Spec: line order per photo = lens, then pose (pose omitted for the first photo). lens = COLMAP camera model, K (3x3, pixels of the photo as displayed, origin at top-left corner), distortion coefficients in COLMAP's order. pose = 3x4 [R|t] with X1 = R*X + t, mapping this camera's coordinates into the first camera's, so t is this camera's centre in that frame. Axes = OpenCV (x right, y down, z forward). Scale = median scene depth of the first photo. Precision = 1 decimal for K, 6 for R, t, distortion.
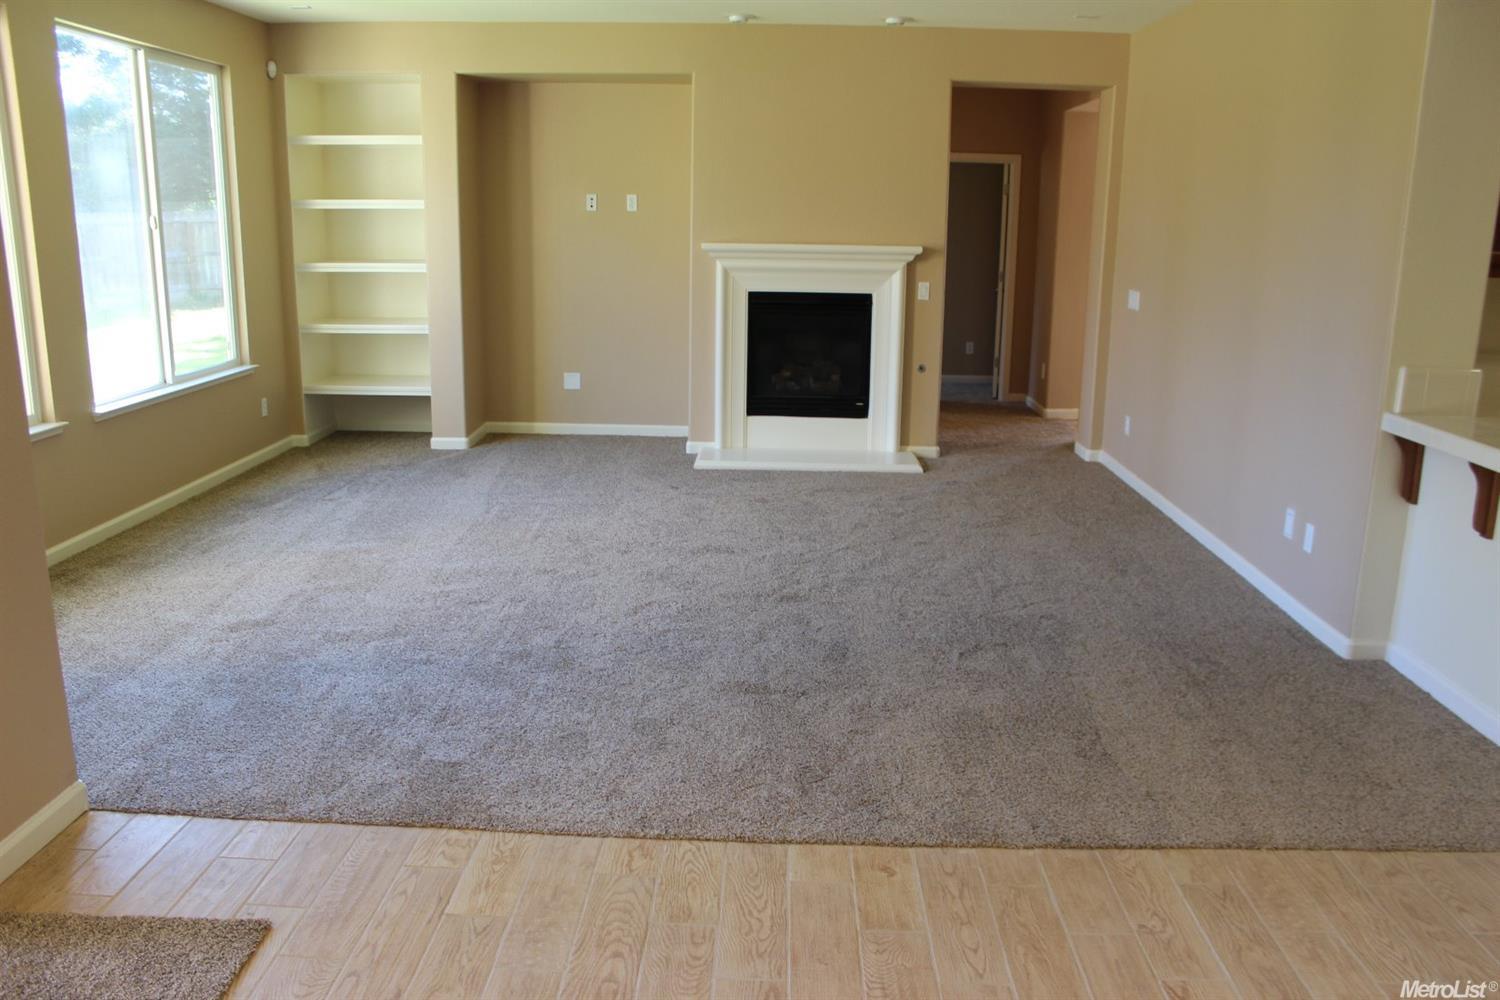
lens RADIAL K [[1227.4, 0, 758.9], [0, 1227.4, 530.7], [0, 0, 1]] dist [-0.169127, 0.146276]
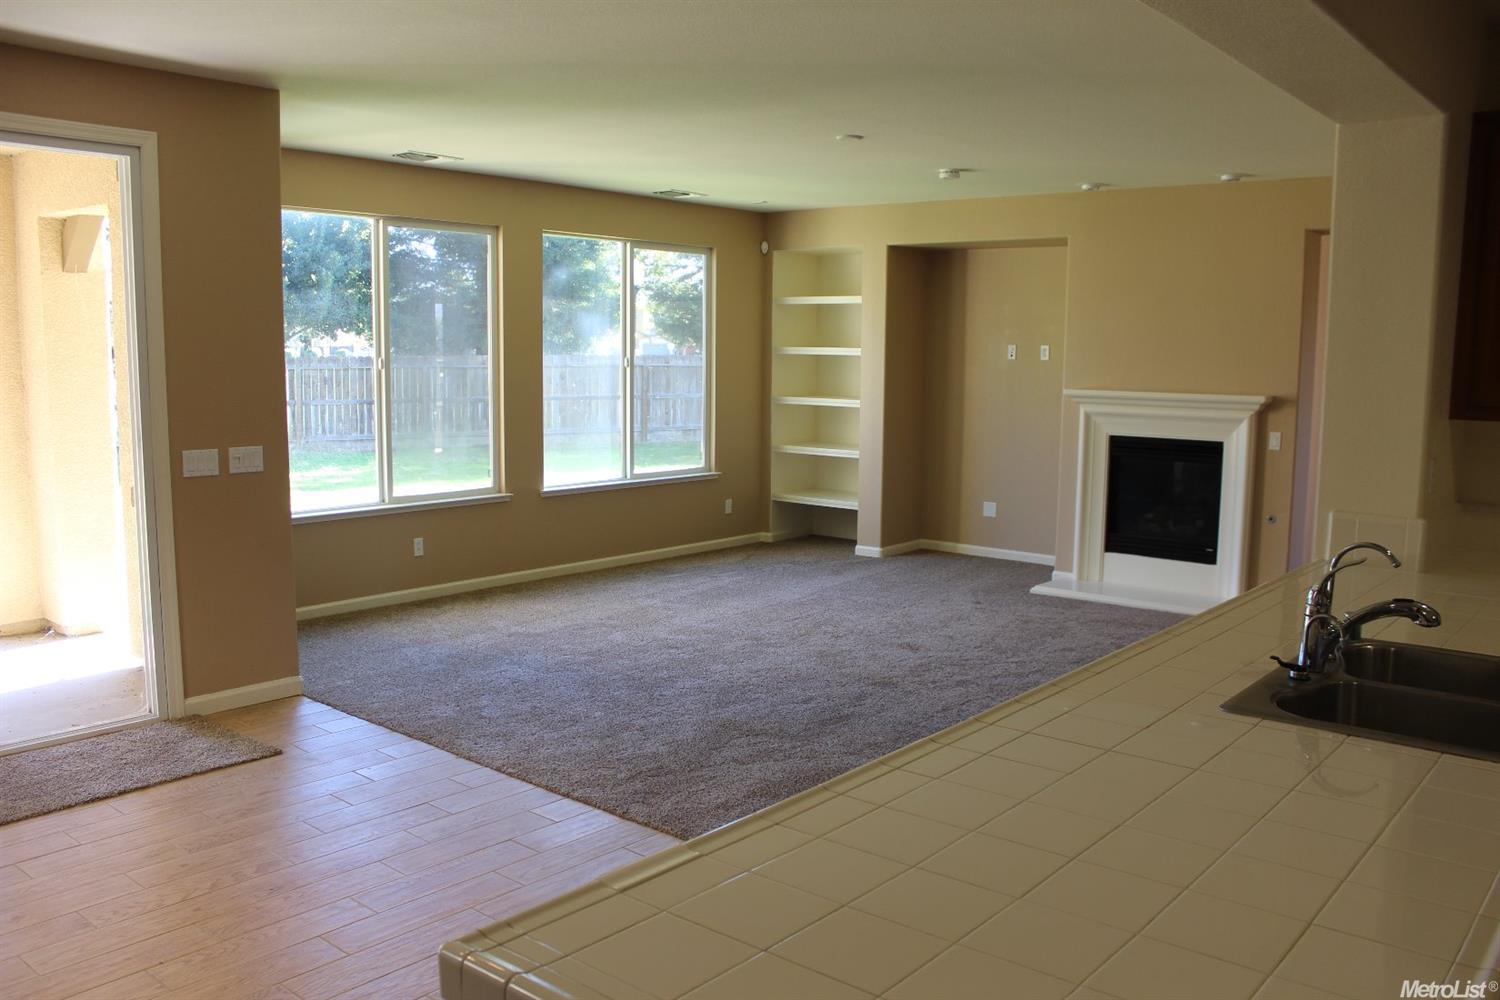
lens RADIAL K [[1227.4, 0, 758.9], [0, 1227.4, 530.7], [0, 0, 1]] dist [-0.169127, 0.146276]
pose [[0.782452, 0.081365, -0.617373, 0.415224], [-0.156149, 0.985388, -0.068035, 0.006355], [0.602816, 0.149636, 0.783723, -0.002847]]
